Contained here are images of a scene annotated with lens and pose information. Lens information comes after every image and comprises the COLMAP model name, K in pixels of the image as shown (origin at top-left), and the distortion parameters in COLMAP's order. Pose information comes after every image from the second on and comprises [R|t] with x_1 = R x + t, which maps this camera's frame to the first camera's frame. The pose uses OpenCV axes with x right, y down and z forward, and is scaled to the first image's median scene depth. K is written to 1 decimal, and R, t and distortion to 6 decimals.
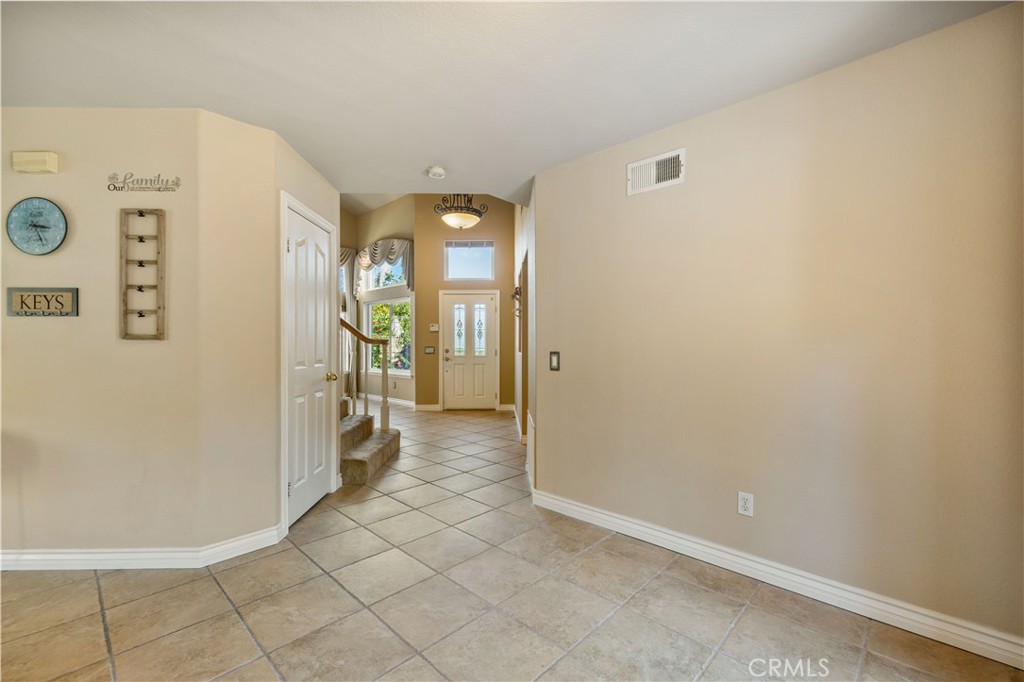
lens RADIAL K [[433.3, 0, 507.1], [0, 433.3, 346.8], [0, 0, 1]] dist [0.001973, 0.000503]
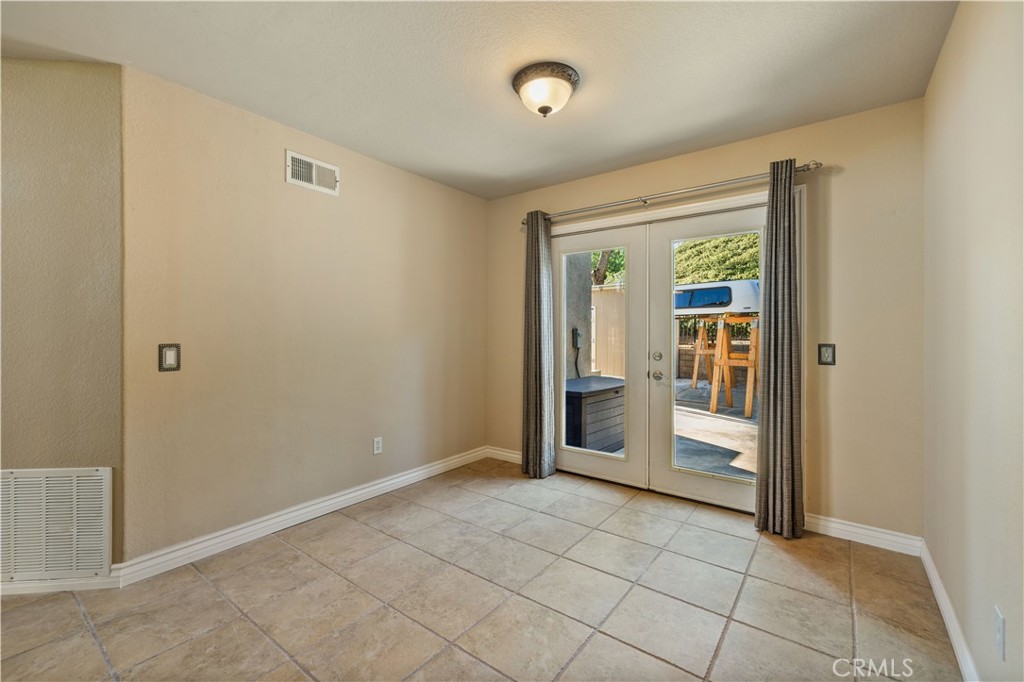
lens RADIAL K [[433.3, 0, 509.0], [0, 433.3, 334.4], [0, 0, 1]] dist [0.001973, 0.000503]
pose [[-0.118231, -0.006651, 0.992964, -0.890364], [0.004810, 0.999962, 0.007271, -0.009262], [-0.992975, 0.005636, -0.118194, 0.723094]]
